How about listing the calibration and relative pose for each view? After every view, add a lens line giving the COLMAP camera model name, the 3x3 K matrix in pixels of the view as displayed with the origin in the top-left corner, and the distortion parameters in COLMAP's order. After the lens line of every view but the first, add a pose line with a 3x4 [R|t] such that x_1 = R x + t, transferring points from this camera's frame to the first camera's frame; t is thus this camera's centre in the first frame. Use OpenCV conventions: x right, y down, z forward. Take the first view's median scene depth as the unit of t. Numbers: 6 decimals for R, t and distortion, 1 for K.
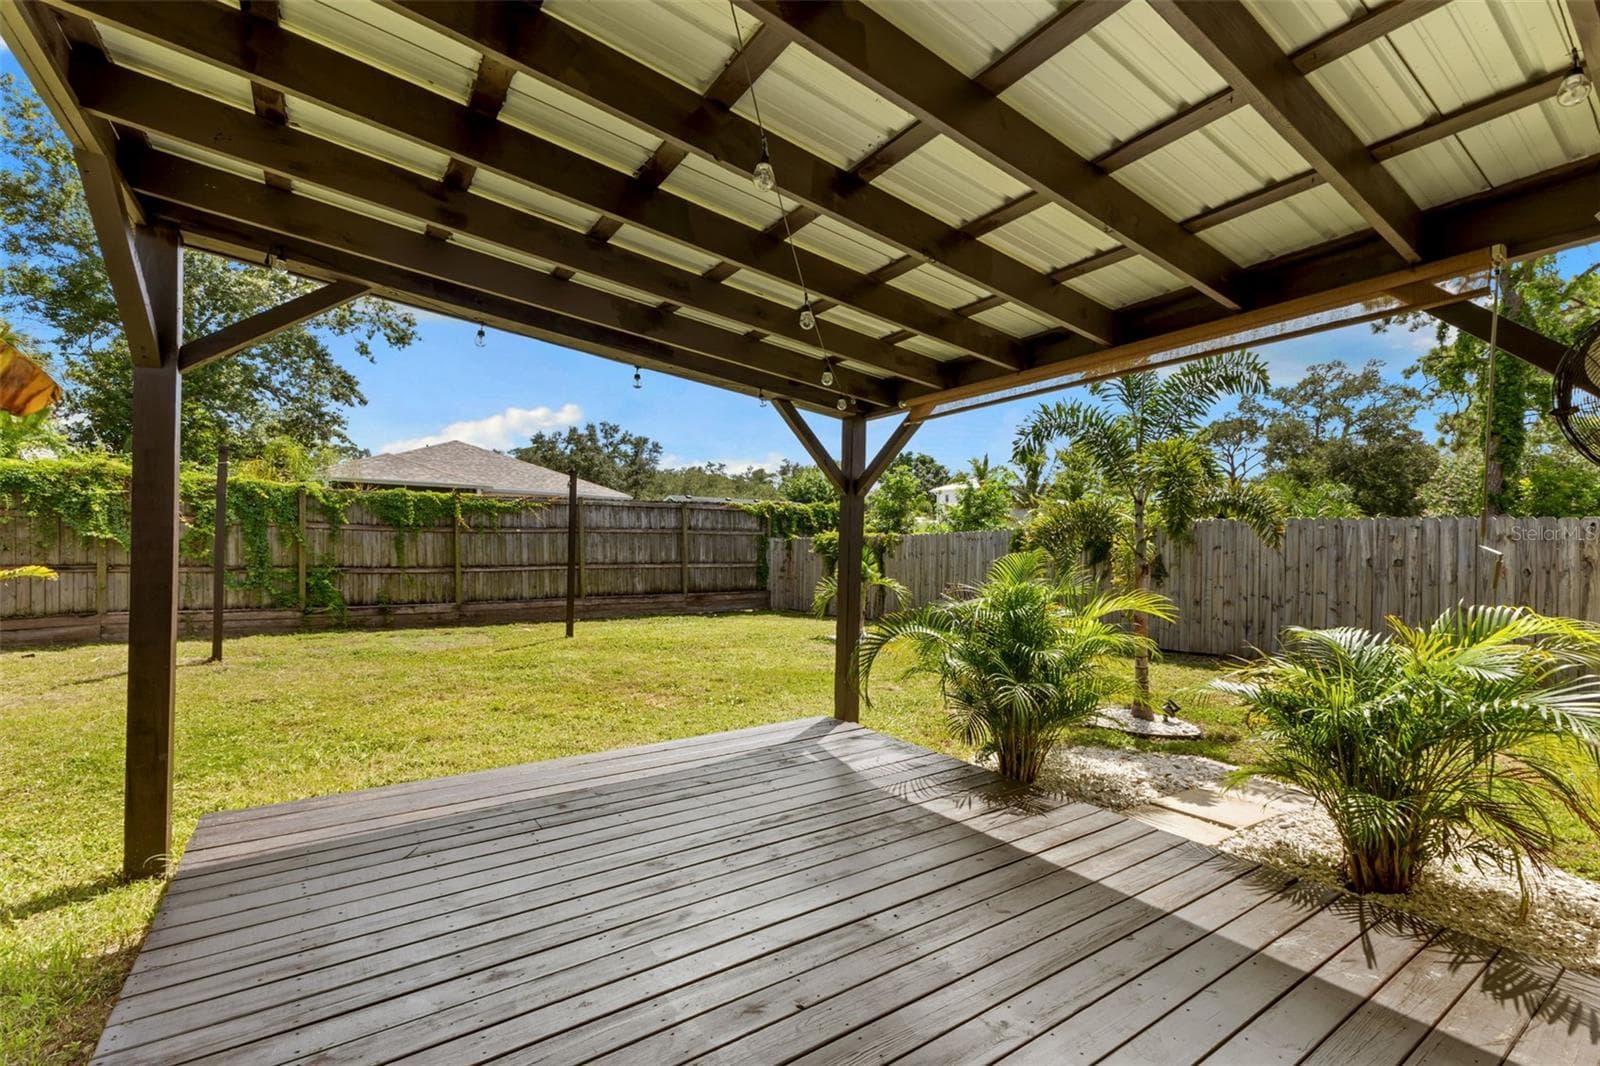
lens RADIAL K [[713.7, 0, 823.7], [0, 713.7, 542.4], [0, 0, 1]] dist [0.013257, -0.000152]
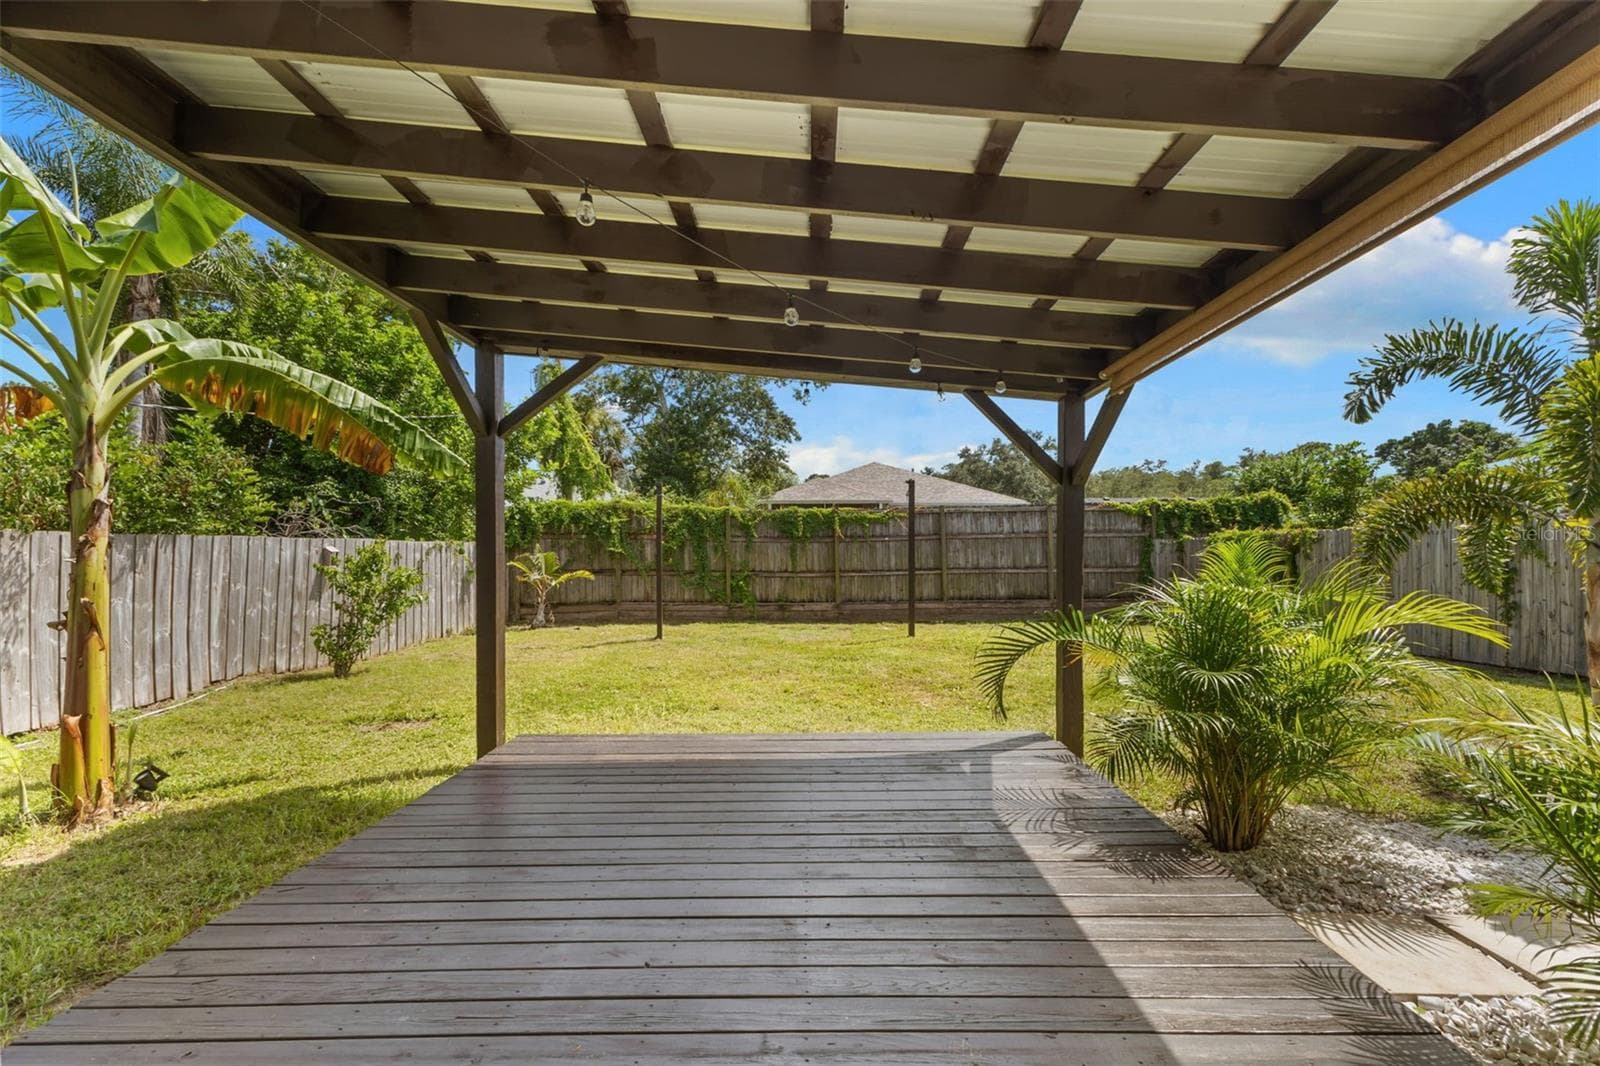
lens RADIAL K [[708.6, 0, 808.3], [0, 708.6, 550.7], [0, 0, 1]] dist [0.009833, -0.000228]
pose [[0.813648, -0.019253, -0.581039, 0.119166], [0.019800, 0.999789, -0.005401, 0.005604], [0.581020, -0.007110, 0.813858, 0.041404]]
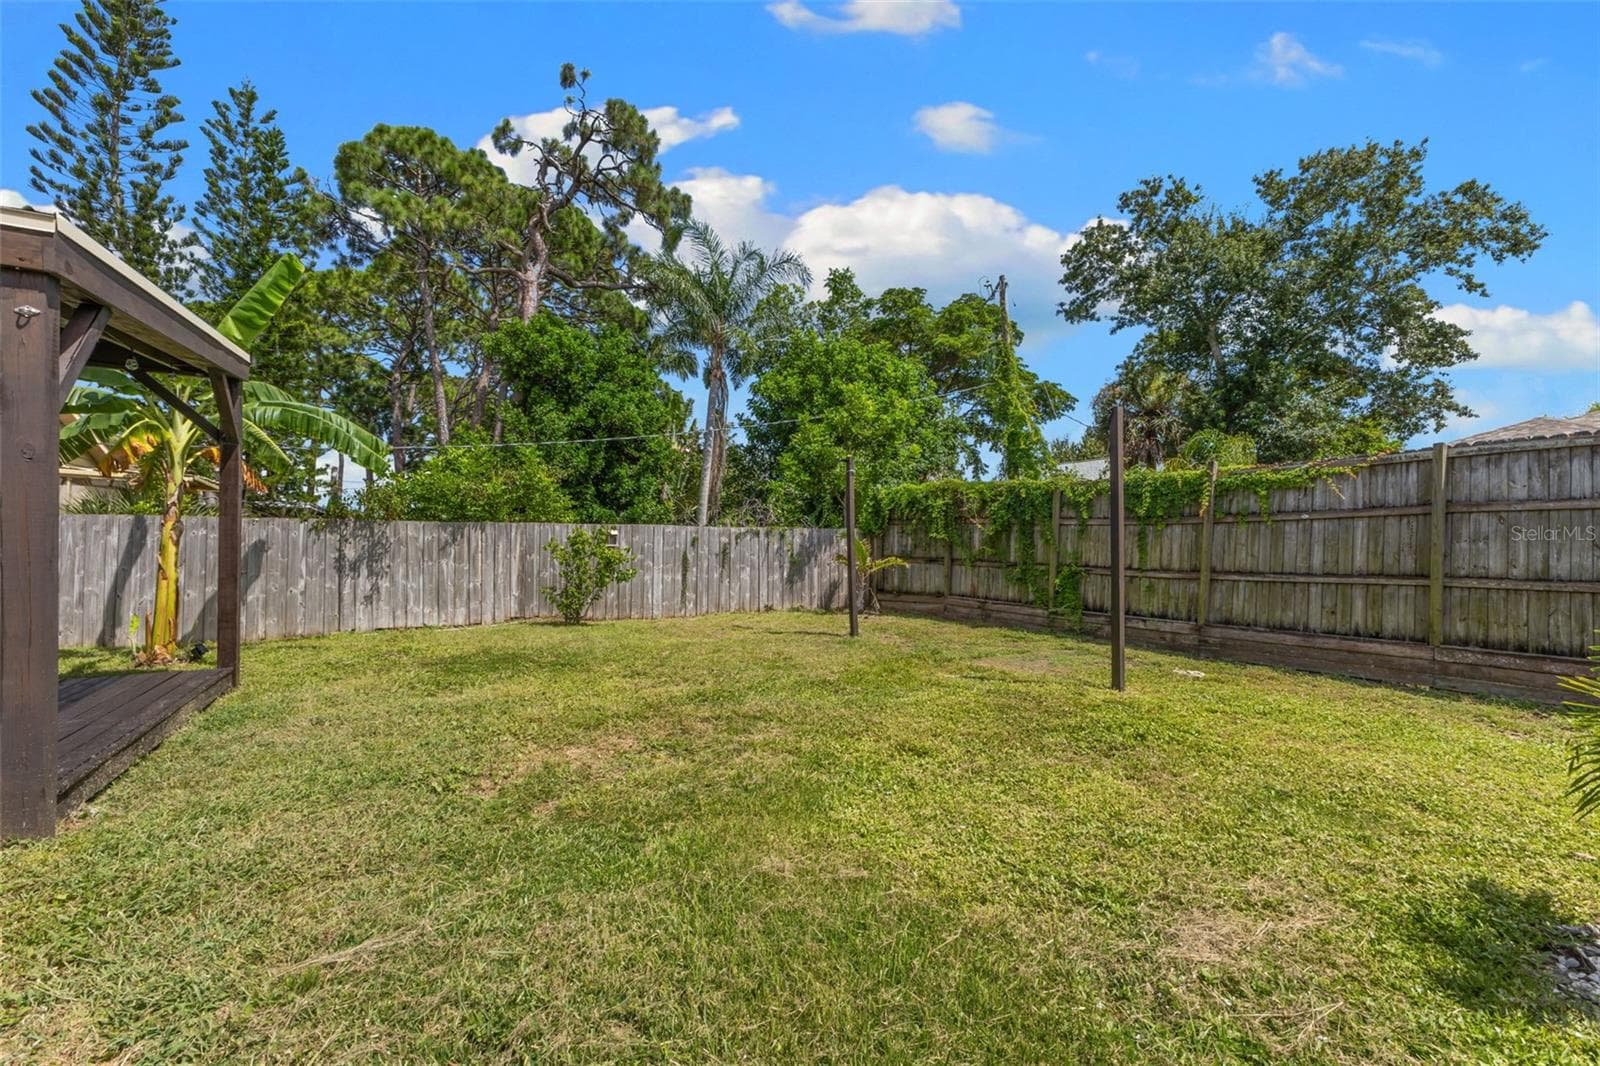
lens RADIAL K [[689.1, 0, 833.3], [0, 689.1, 526.9], [0, 0, 1]] dist [0.000701, -0.000039]
pose [[-0.100920, -0.039286, -0.994119, 0.205922], [-0.003965, 0.999228, -0.039086, 0.018013], [0.994887, -0.000003, -0.100998, 0.715339]]
